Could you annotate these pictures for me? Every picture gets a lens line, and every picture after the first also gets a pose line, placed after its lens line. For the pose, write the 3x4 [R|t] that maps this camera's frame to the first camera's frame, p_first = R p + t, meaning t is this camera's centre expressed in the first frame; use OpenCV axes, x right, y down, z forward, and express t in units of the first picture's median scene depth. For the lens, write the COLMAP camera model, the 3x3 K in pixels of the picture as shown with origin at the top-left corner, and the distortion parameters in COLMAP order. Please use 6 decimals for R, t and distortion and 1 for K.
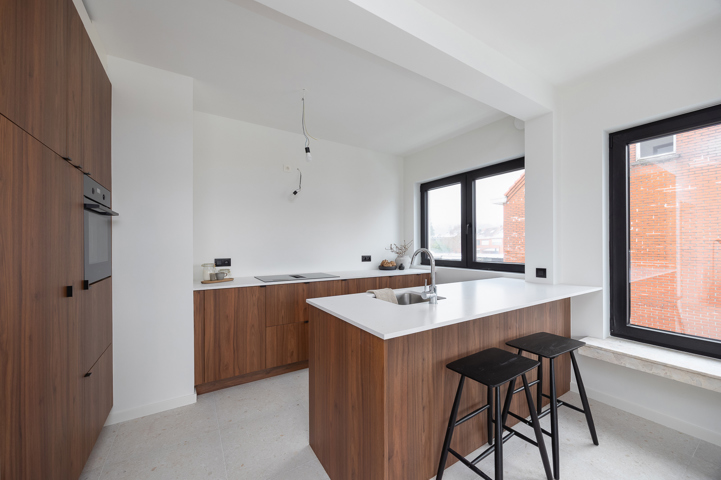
lens RADIAL K [[278.3, 0, 361.1], [0, 278.3, 245.4], [0, 0, 1]] dist [-0.002242, -0.000128]
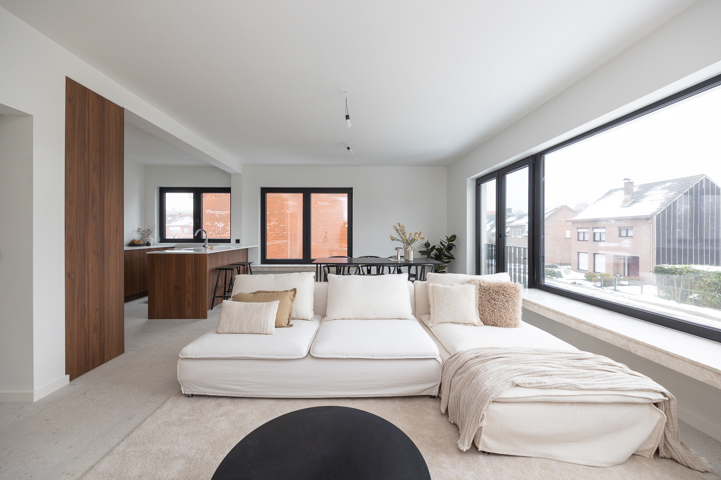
lens RADIAL K [[286.1, 0, 353.9], [0, 286.1, 234.0], [0, 0, 1]] dist [-0.000254, -0.000035]
pose [[0.524317, 0.003016, 0.851518, -0.969729], [-0.004379, 0.999990, -0.000845, 0.037467], [-0.851512, -0.003285, 0.524325, -1.192985]]
